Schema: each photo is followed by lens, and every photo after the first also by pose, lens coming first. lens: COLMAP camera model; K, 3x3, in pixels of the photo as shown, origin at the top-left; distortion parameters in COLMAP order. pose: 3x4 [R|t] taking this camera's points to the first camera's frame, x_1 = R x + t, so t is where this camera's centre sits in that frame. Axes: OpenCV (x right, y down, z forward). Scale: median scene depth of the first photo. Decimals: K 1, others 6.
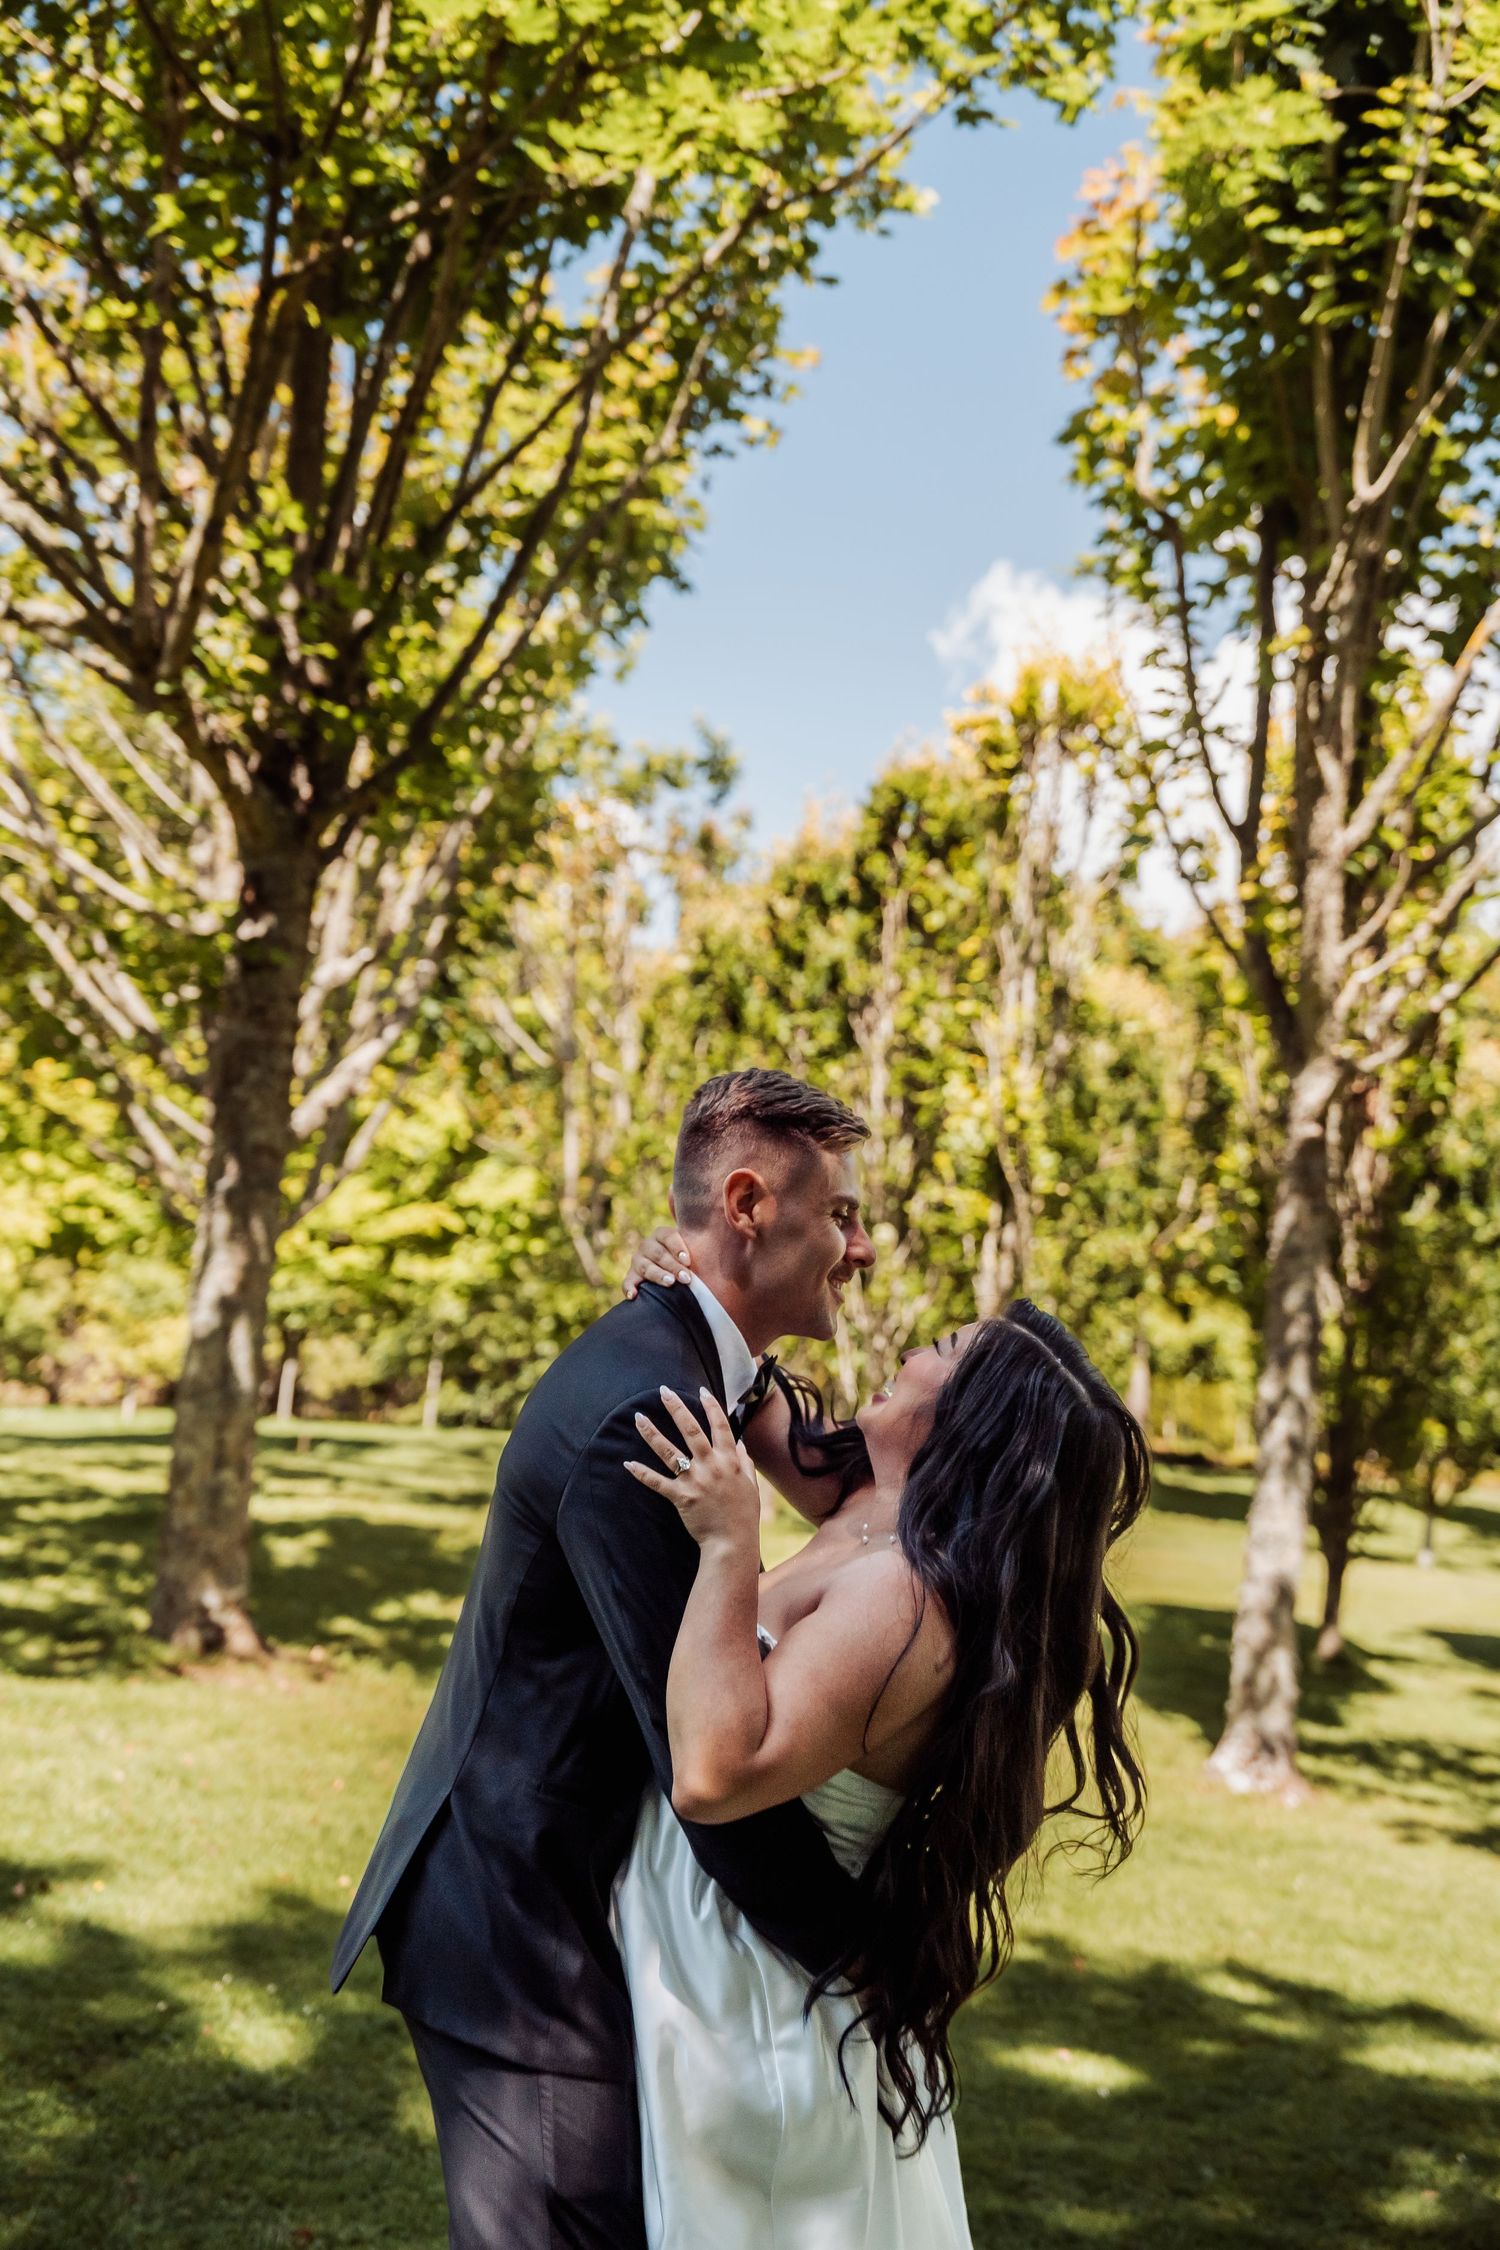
lens RADIAL K [[2759.2, 0, 750.0], [0, 2759.2, 1125.0], [0, 0, 1]] dist [0.034200, 0.033671]
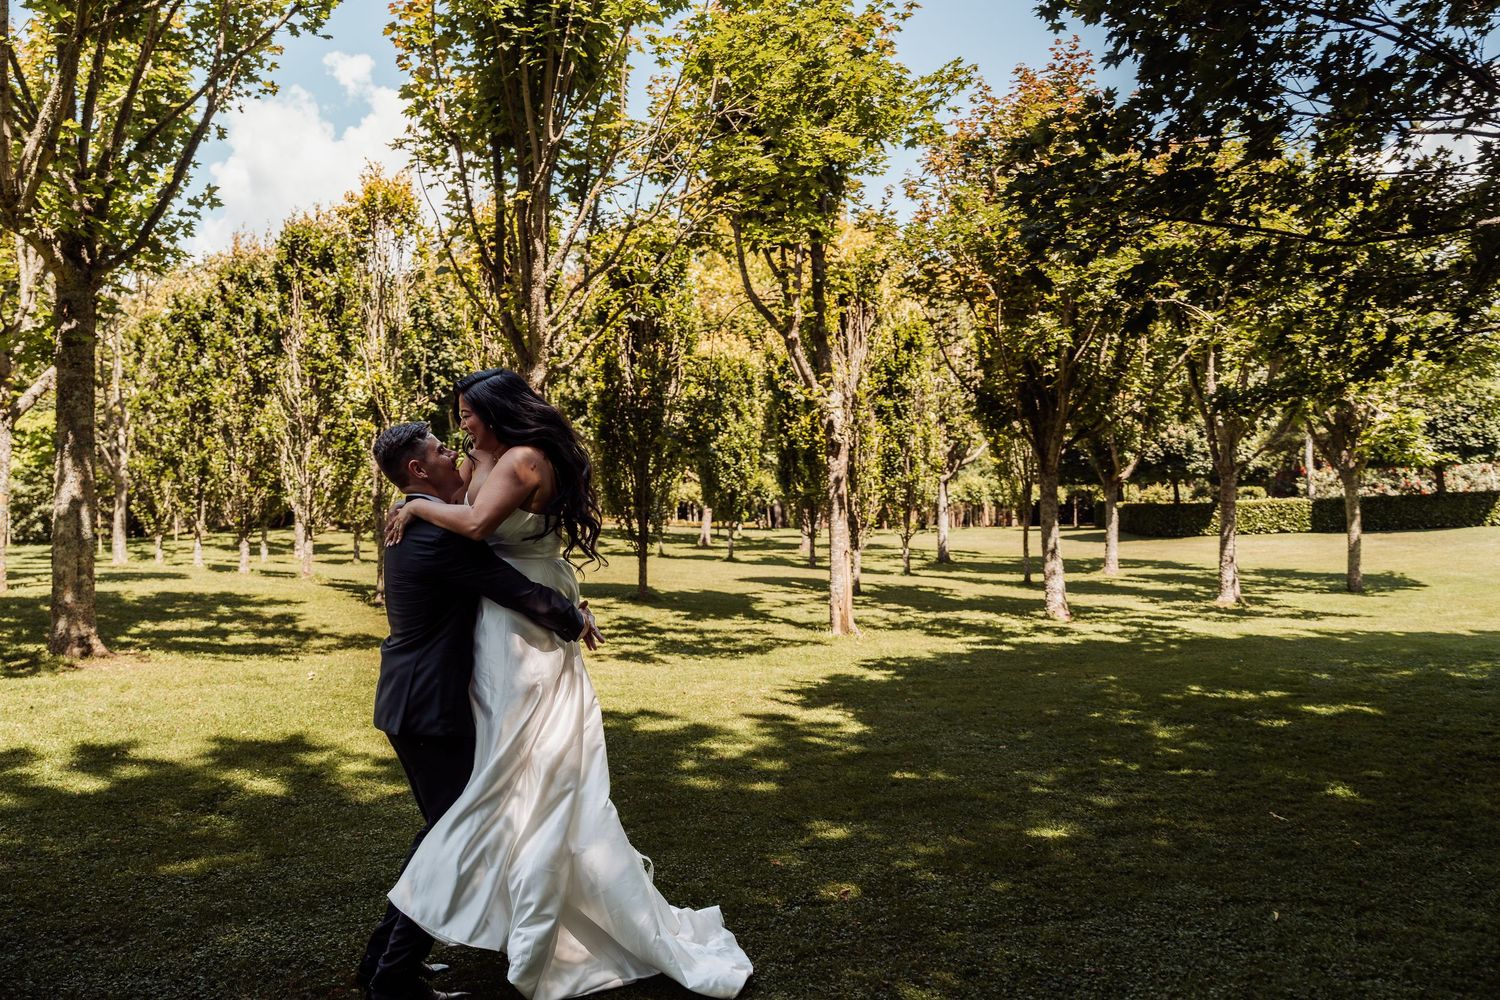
lens RADIAL K [[1233.9, 0, 767.4], [0, 1233.9, 498.9], [0, 0, 1]] dist [-0.000496, 0.007287]
pose [[0.893358, -0.087248, 0.440793, -0.101130], [0.039445, 0.992409, 0.116487, -0.022036], [-0.447611, -0.086678, 0.890018, -0.087474]]
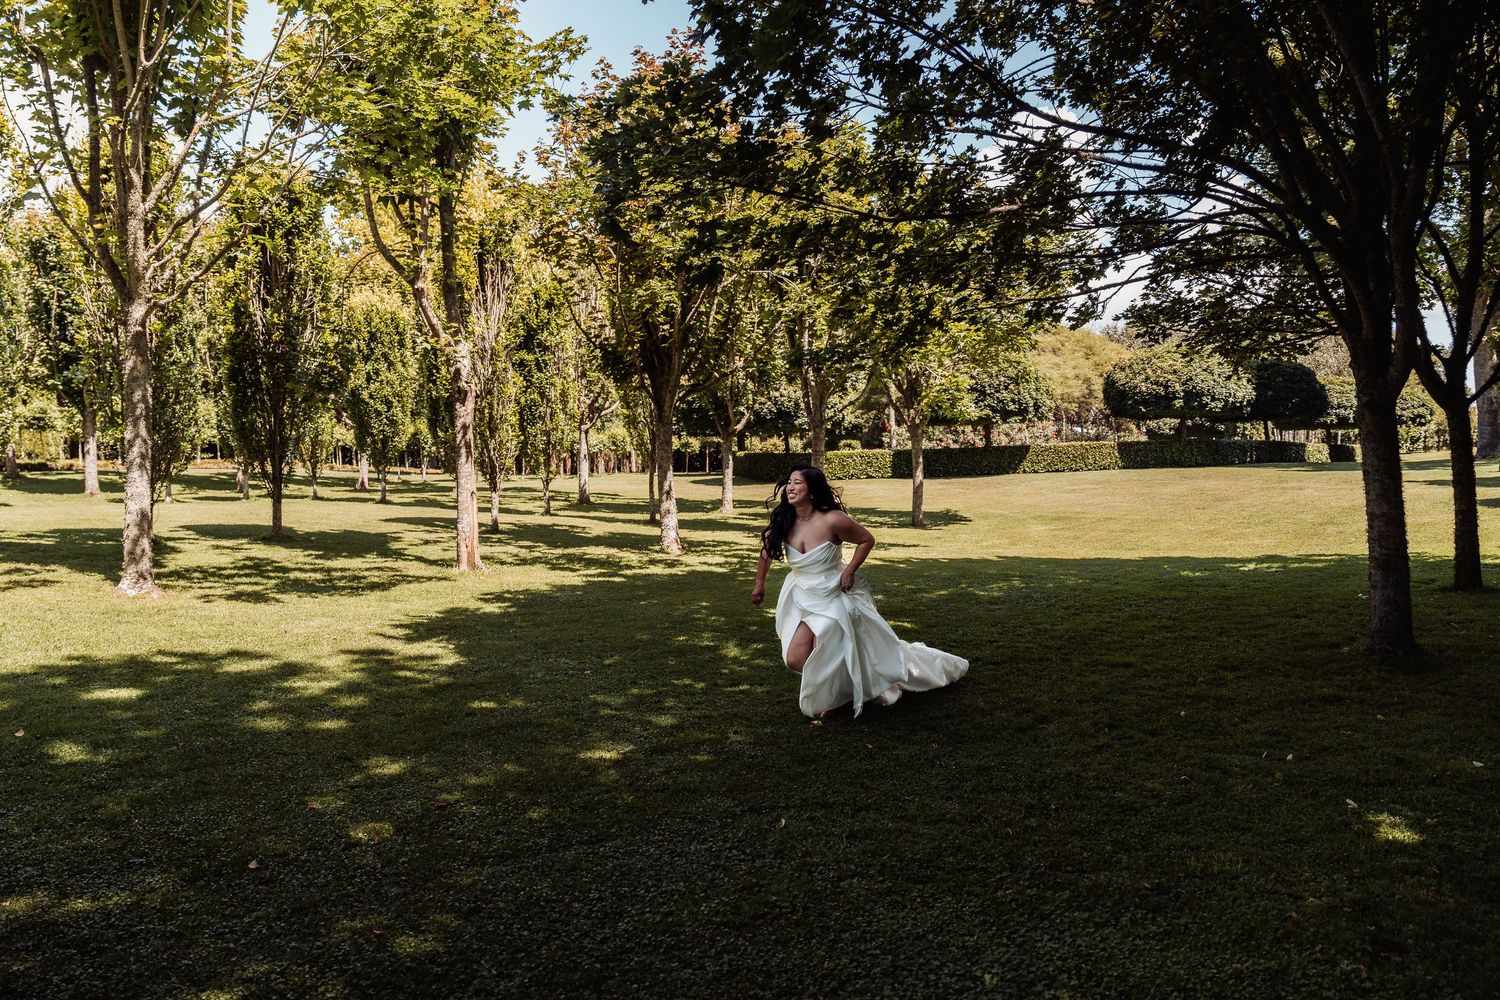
lens RADIAL K [[1096.0, 0, 749.9], [0, 1096.0, 494.2], [0, 0, 1]] dist [-0.006749, 0.010231]
pose [[0.736291, -0.106453, 0.668239, -0.054509], [-0.005481, 0.986577, 0.163204, -0.013305], [-0.676642, -0.123829, 0.725825, -0.076373]]
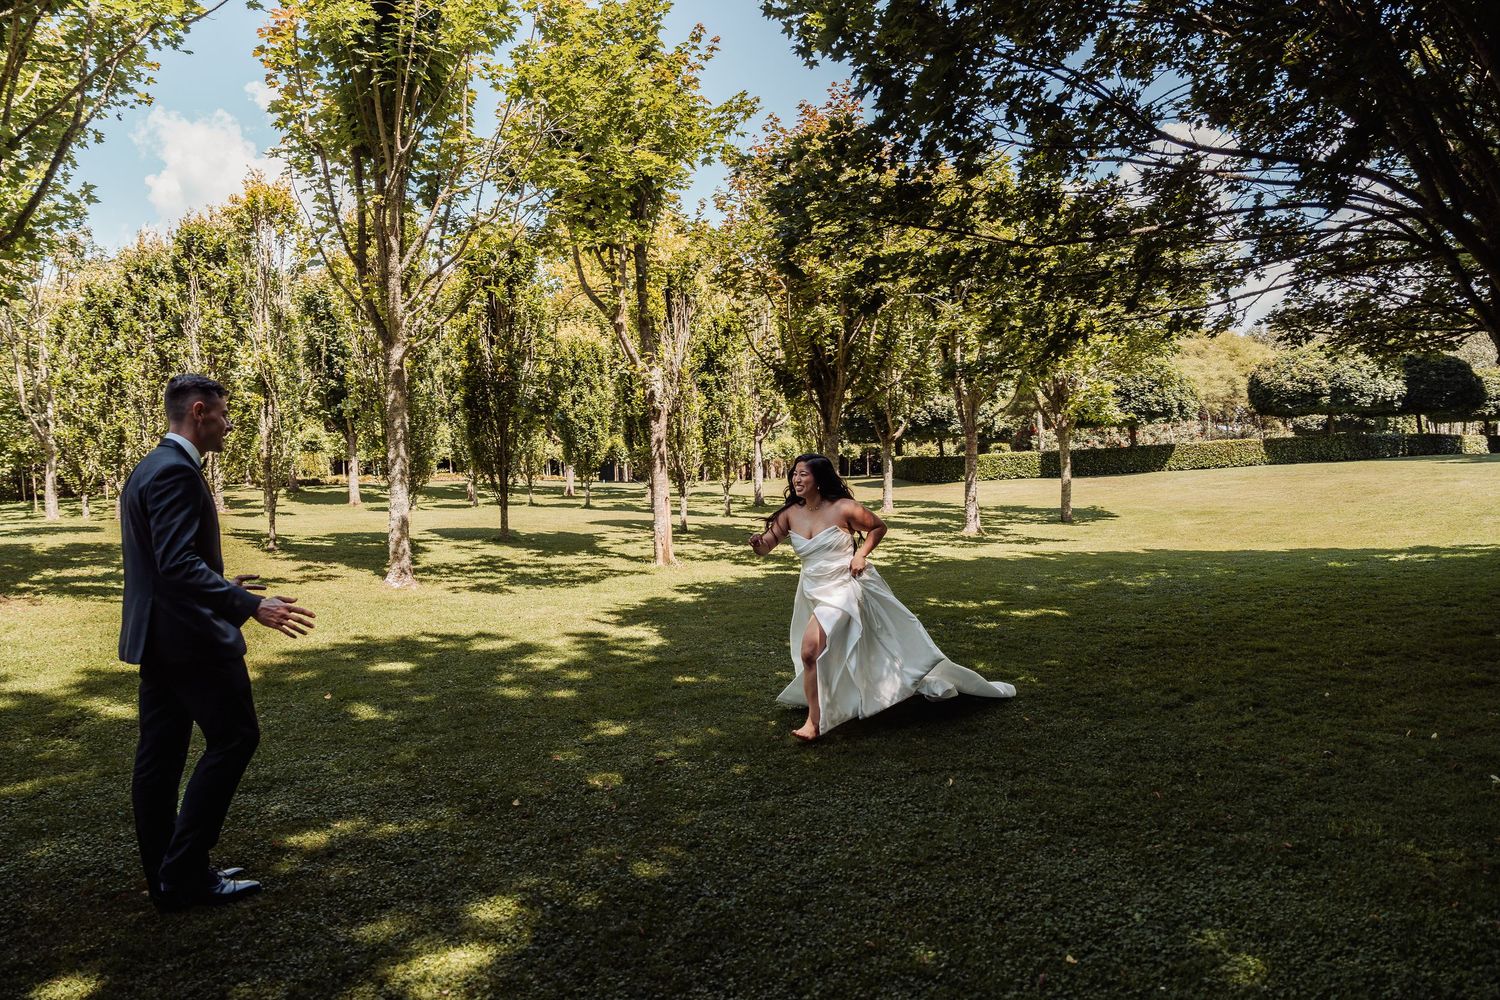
lens RADIAL K [[988.2, 0, 751.4], [0, 988.2, 496.1], [0, 0, 1]] dist [-0.009792, 0.007010]
pose [[0.829470, -0.119537, 0.545611, -0.067914], [0.036429, 0.986329, 0.160712, -0.016749], [-0.557363, -0.113429, 0.822484, -0.086439]]
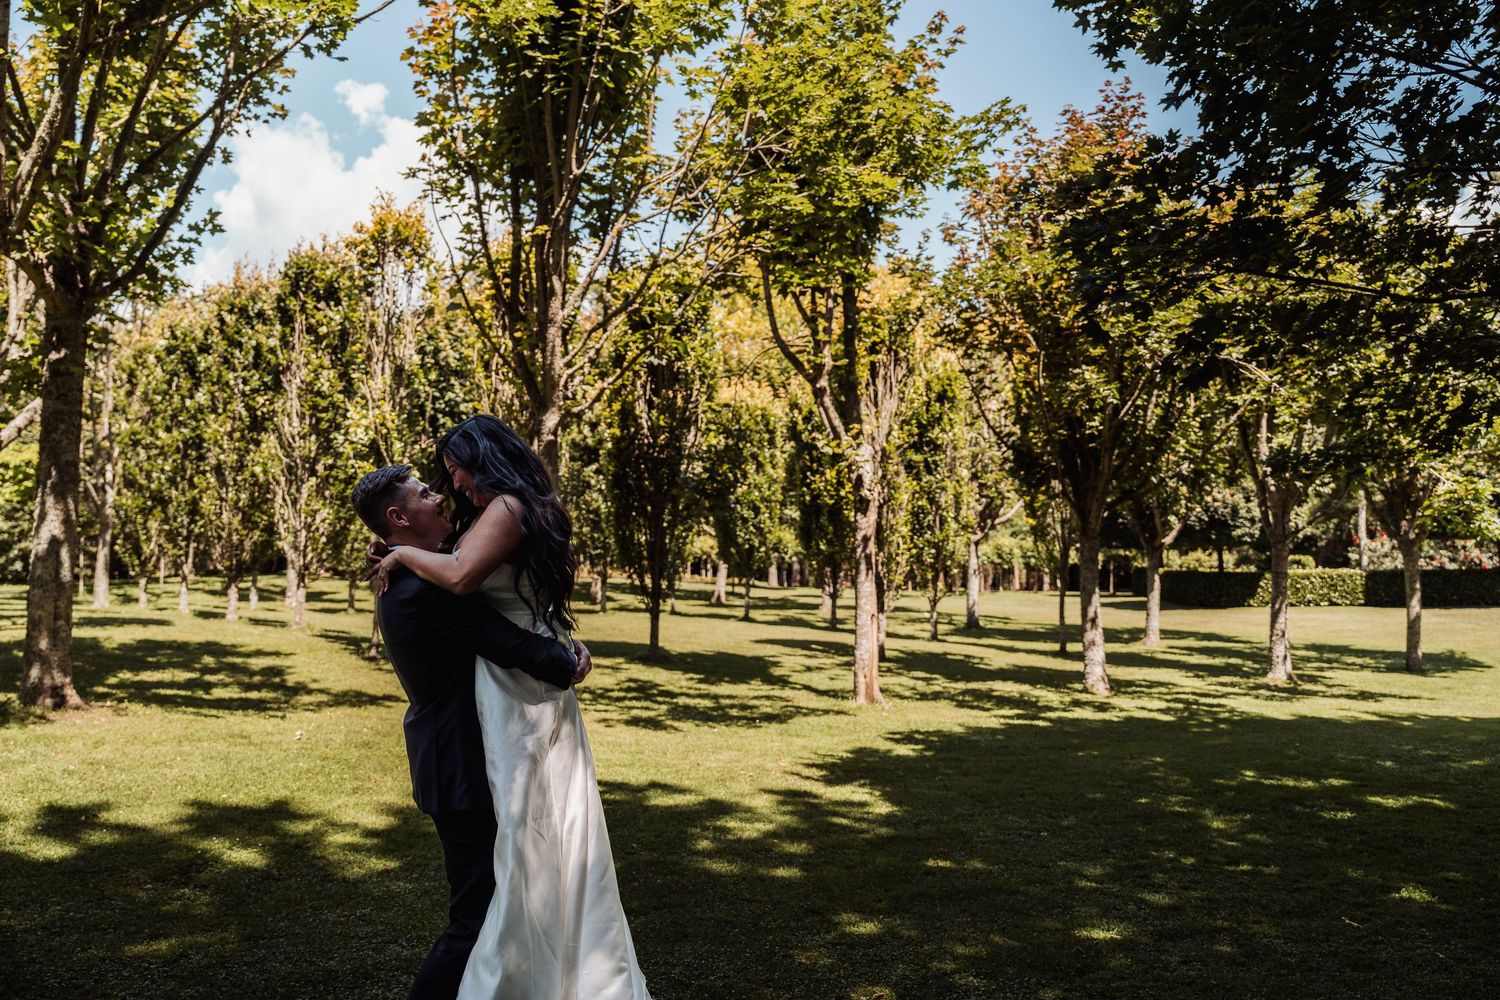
lens RADIAL K [[1301.8, 0, 776.2], [0, 1301.8, 505.5], [0, 0, 1]] dist [0.001015, 0.010188]
pose [[0.898394, -0.047751, 0.436586, -0.100542], [0.014909, 0.996815, 0.078344, -0.022213], [-0.438936, -0.063875, 0.896245, -0.075952]]
